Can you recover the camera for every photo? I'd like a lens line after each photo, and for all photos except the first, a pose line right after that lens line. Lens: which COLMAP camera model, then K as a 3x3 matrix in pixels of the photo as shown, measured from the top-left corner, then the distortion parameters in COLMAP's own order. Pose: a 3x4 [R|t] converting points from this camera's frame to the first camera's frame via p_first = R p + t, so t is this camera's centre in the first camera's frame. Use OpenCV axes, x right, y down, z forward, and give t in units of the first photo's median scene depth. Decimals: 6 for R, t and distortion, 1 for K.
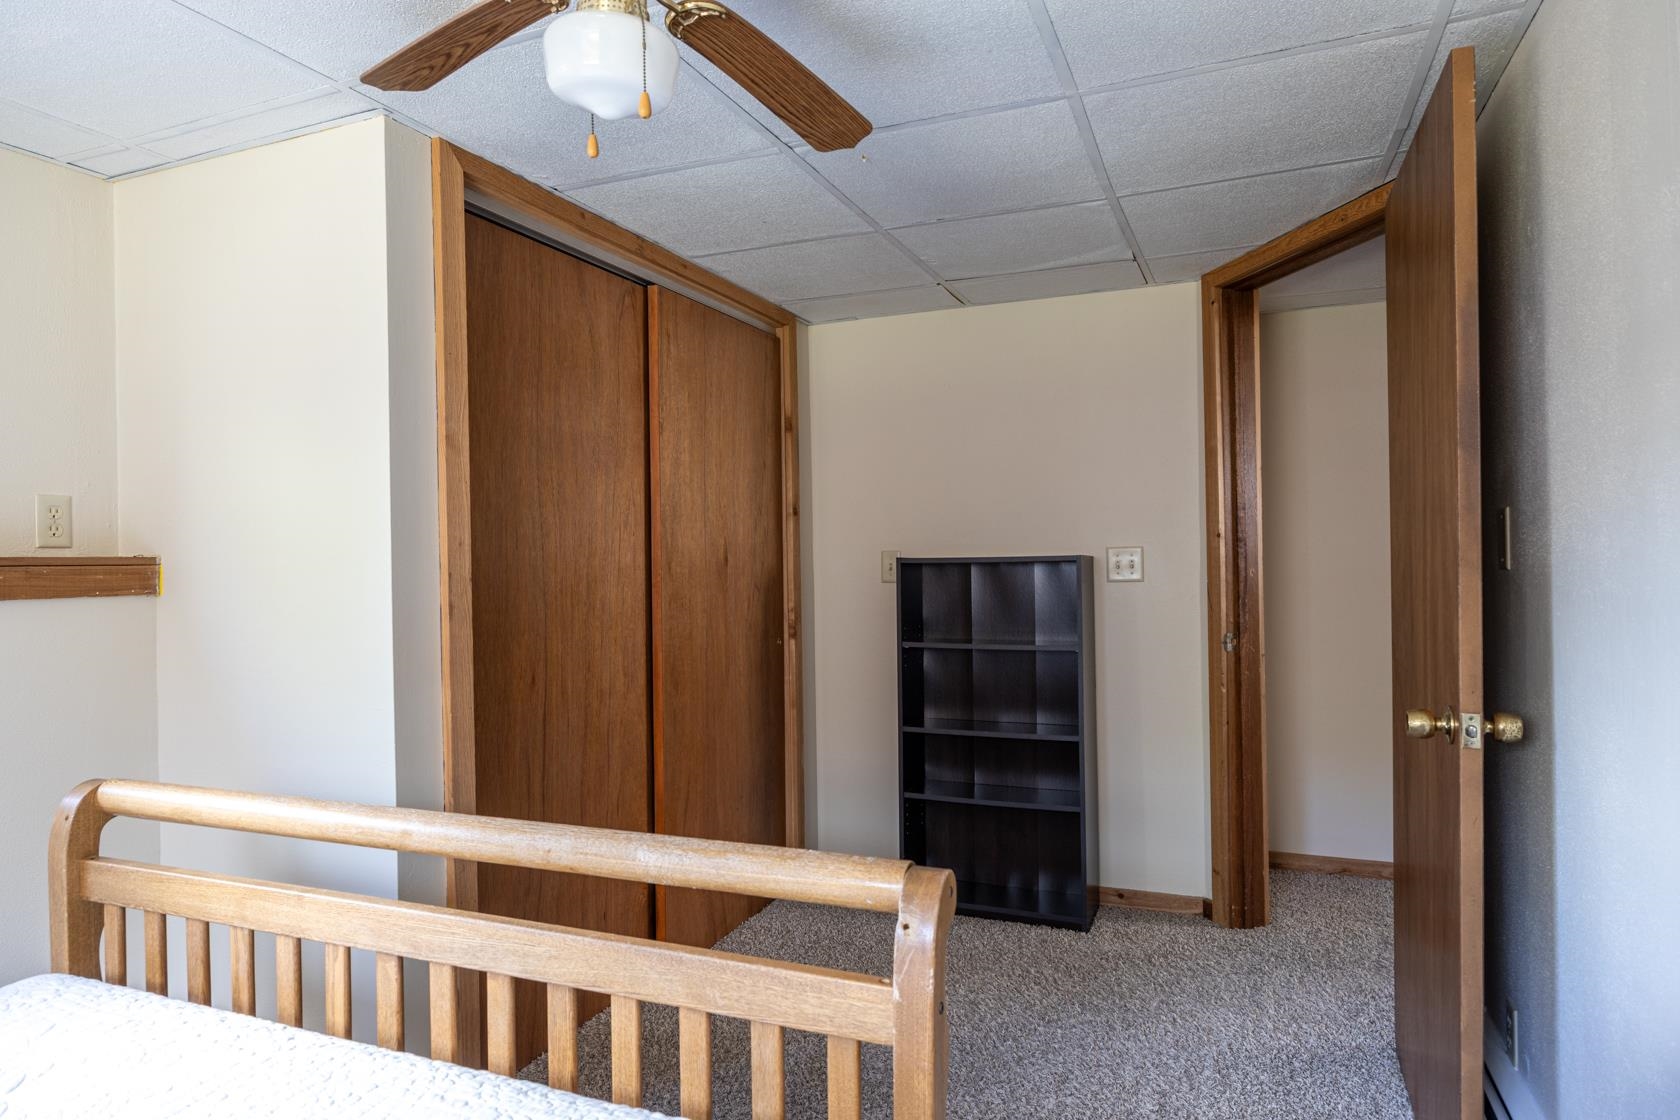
lens RADIAL K [[1014.3, 0, 838.6], [0, 1014.3, 552.6], [0, 0, 1]] dist [-0.000077, 0.000030]
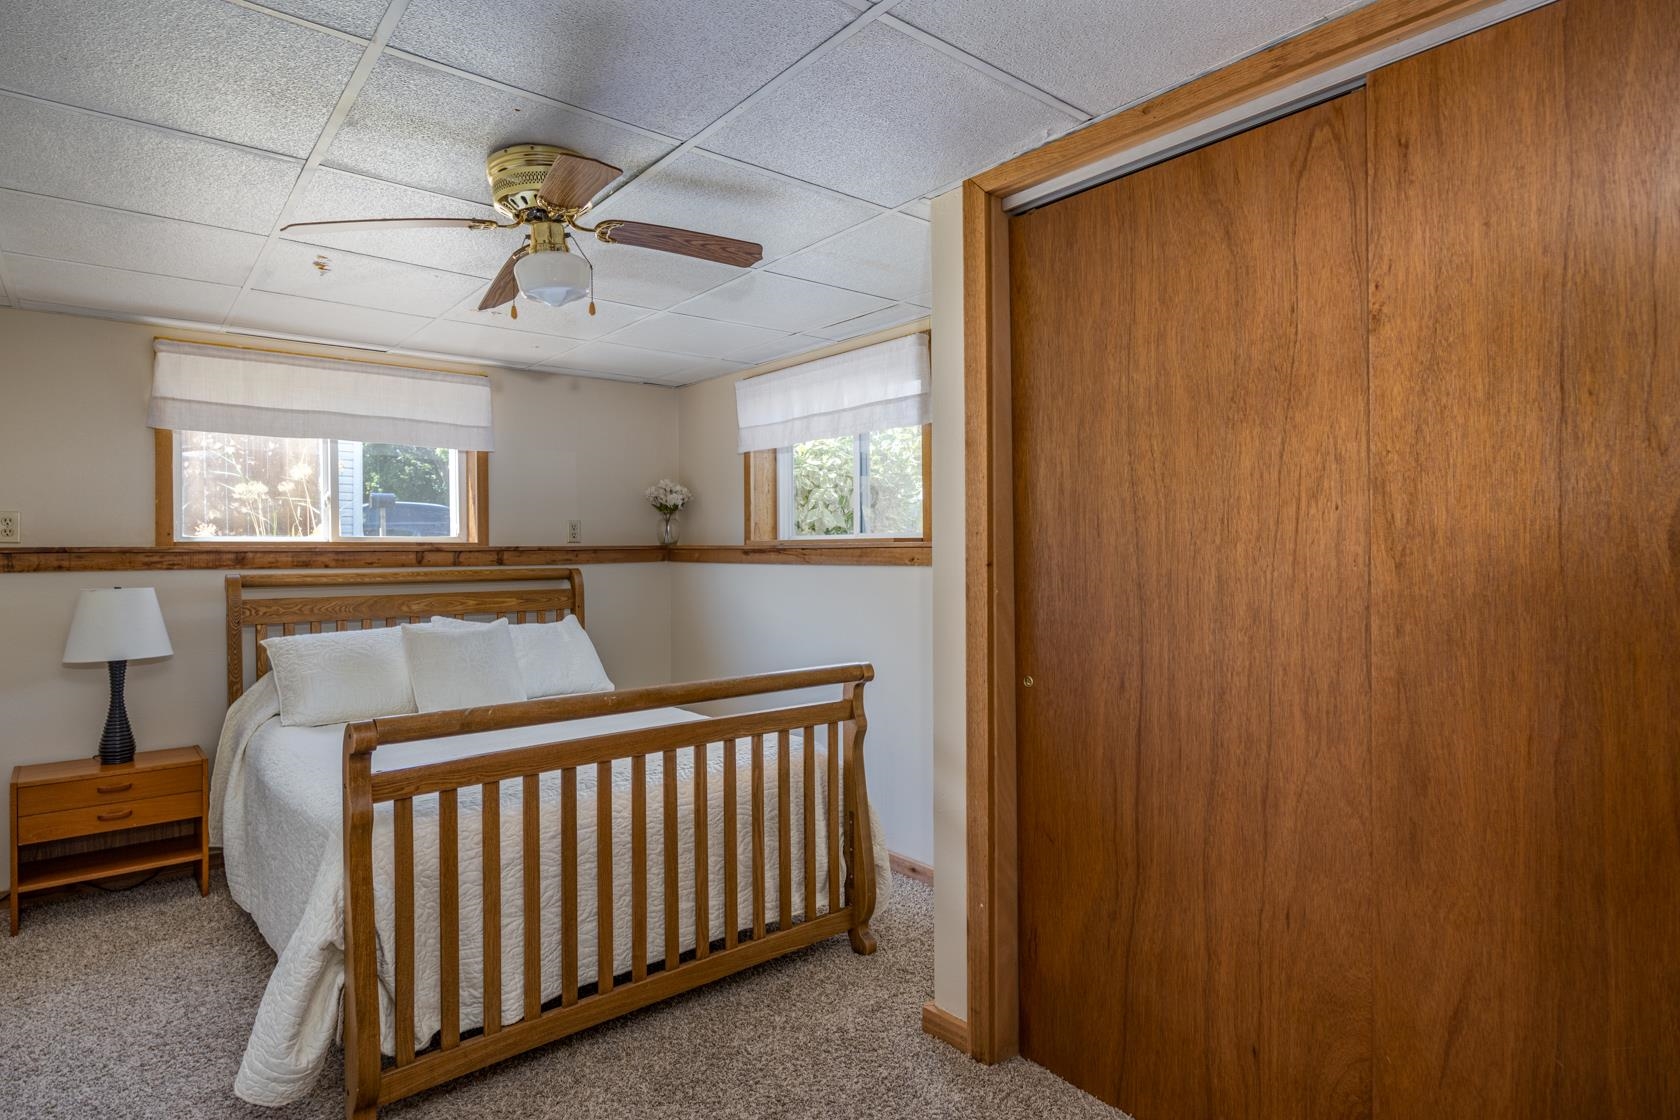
lens RADIAL K [[901.7, 0, 842.3], [0, 901.7, 562.6], [0, 0, 1]] dist [-0.002849, 0.000234]
pose [[-0.474122, 0.028276, -0.880005, 0.476221], [0.011256, 0.999597, 0.026055, -0.002697], [0.880387, 0.002448, -0.474249, 1.106082]]
